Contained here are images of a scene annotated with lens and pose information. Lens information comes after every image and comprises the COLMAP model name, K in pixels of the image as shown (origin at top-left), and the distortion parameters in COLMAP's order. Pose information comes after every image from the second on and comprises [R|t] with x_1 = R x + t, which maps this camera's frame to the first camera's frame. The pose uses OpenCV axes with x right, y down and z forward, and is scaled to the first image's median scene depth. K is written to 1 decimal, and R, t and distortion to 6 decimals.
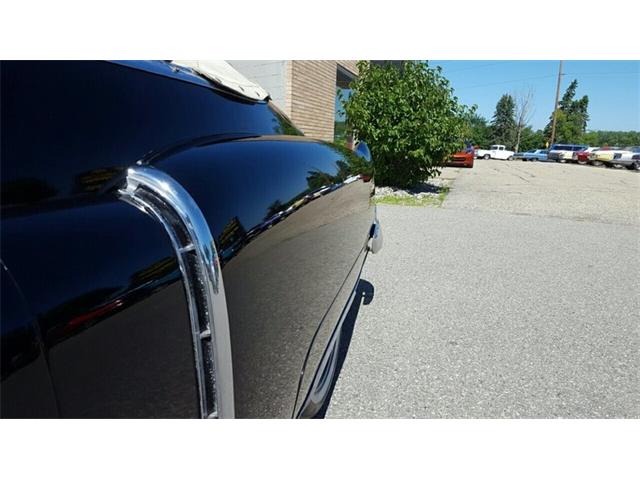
lens RADIAL K [[470.5, 0, 319.3], [0, 470.5, 230.1], [0, 0, 1]] dist [0.077946, -0.084476]
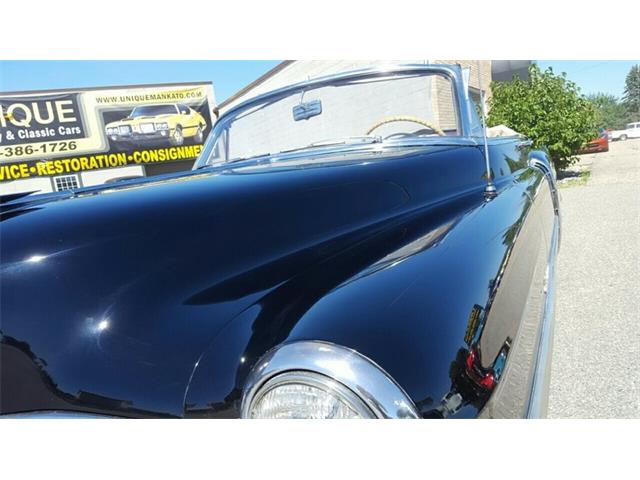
lens RADIAL K [[470.5, 0, 319.3], [0, 470.5, 230.1], [0, 0, 1]] dist [0.077946, -0.084476]
pose [[0.960144, -0.139219, -0.242366, -0.032301], [0.127937, 0.989857, -0.061762, 0.013911], [0.248506, 0.028293, 0.968217, -0.097335]]
